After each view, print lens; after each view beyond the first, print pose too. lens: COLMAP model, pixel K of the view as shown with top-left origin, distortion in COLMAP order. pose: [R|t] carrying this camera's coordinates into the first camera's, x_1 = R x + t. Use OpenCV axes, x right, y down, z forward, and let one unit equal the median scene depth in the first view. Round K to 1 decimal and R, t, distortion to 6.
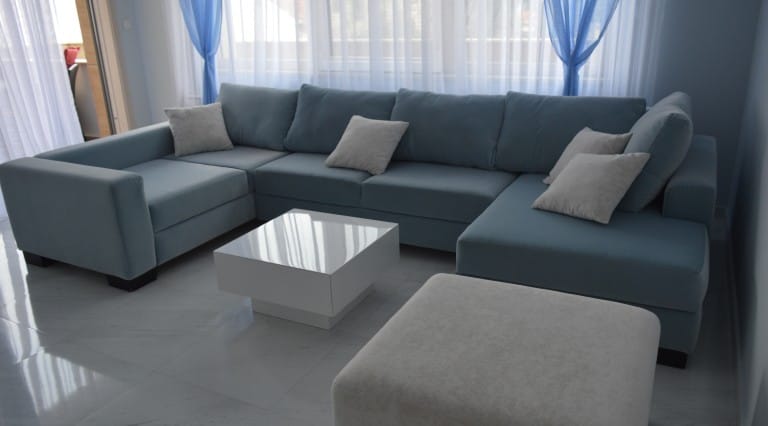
lens RADIAL K [[602.7, 0, 382.5], [0, 602.7, 200.6], [0, 0, 1]] dist [-0.003889, 0.117933]
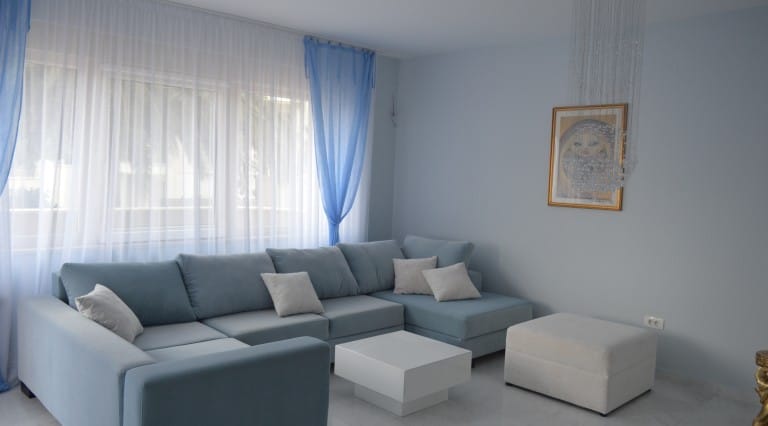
lens RADIAL K [[602.7, 0, 382.5], [0, 602.7, 200.6], [0, 0, 1]] dist [-0.003889, 0.117933]
pose [[0.308864, 0.003168, 0.951101, -1.984027], [0.252699, 0.963780, -0.085273, -0.219917], [-0.916922, 0.266680, 0.296877, 0.755527]]
